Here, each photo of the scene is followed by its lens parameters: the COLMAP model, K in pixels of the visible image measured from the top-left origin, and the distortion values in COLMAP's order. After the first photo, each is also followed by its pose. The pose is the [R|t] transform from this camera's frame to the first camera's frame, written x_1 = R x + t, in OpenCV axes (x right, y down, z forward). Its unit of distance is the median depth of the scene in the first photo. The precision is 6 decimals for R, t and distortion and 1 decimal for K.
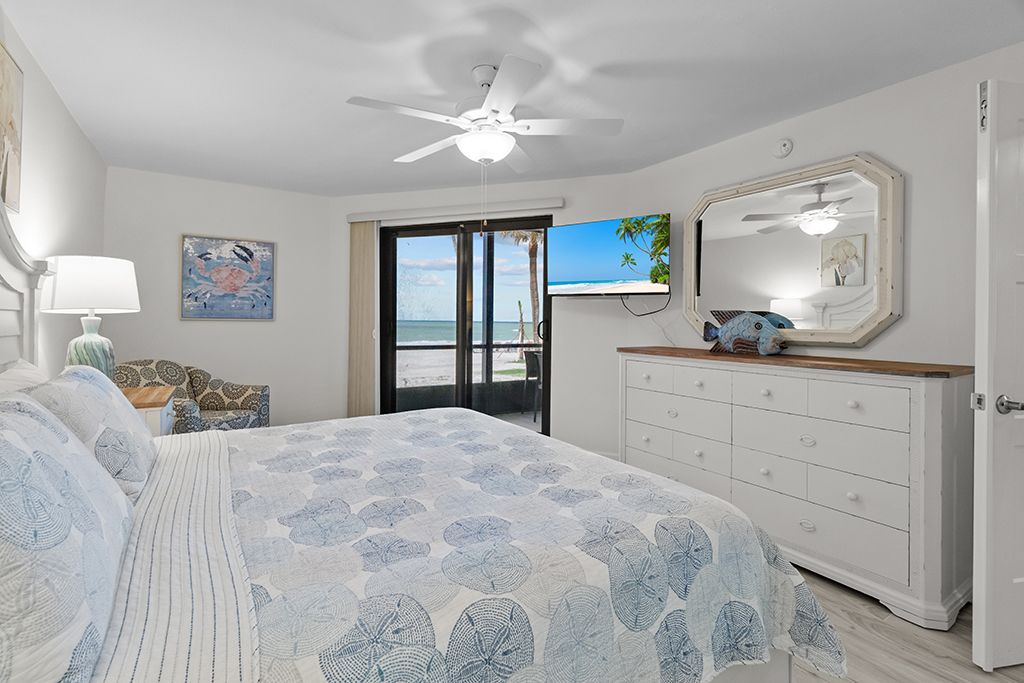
lens RADIAL K [[430.6, 0, 481.7], [0, 430.6, 318.5], [0, 0, 1]] dist [0.002051, 0.000001]
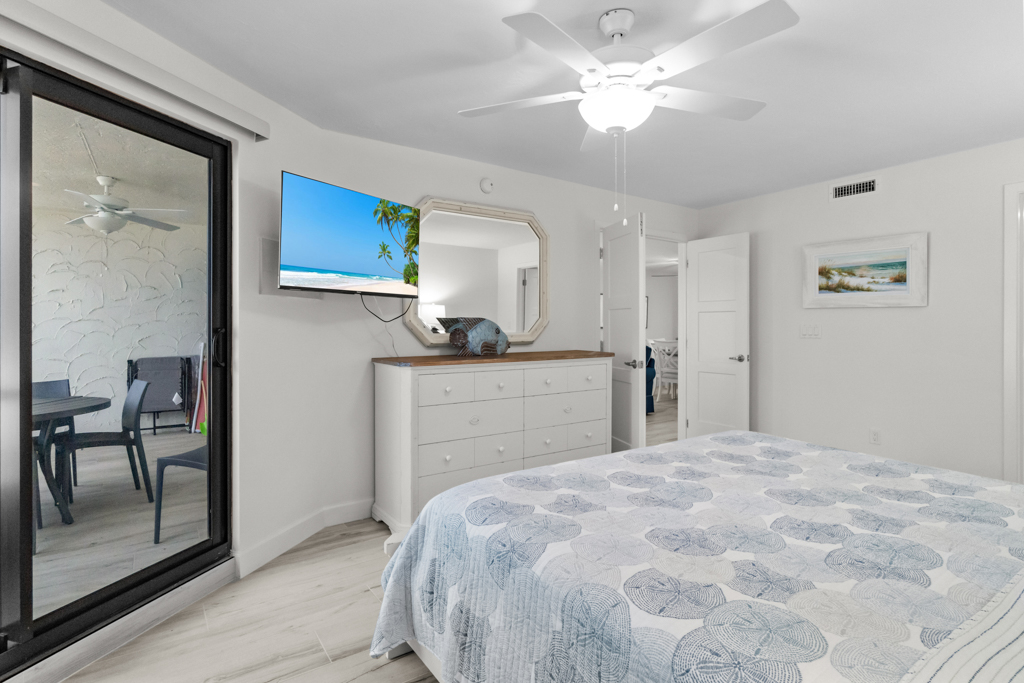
lens RADIAL K [[543.9, 0, 496.8], [0, 543.9, 334.6], [0, 0, 1]] dist [-0.000932, 0.002116]
pose [[-0.015815, -0.020530, 0.999664, -0.704220], [0.000933, 0.999788, 0.020547, -0.002568], [-0.999874, 0.001258, -0.015793, 0.835975]]
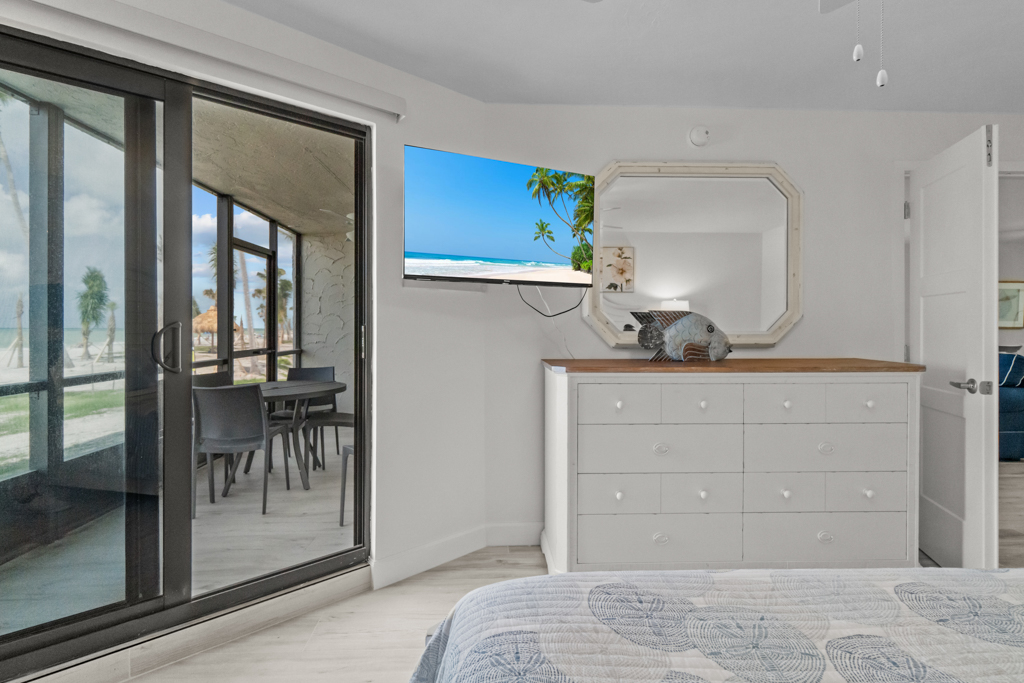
lens RADIAL K [[470.4, 0, 511.5], [0, 470.4, 334.2], [0, 0, 1]] dist [0.002328, 0.000070]
pose [[0.528058, -0.017930, 0.849019, -0.312002], [0.002258, 0.999803, 0.019710, 0.007230], [-0.849205, -0.008491, 0.527995, 0.683026]]
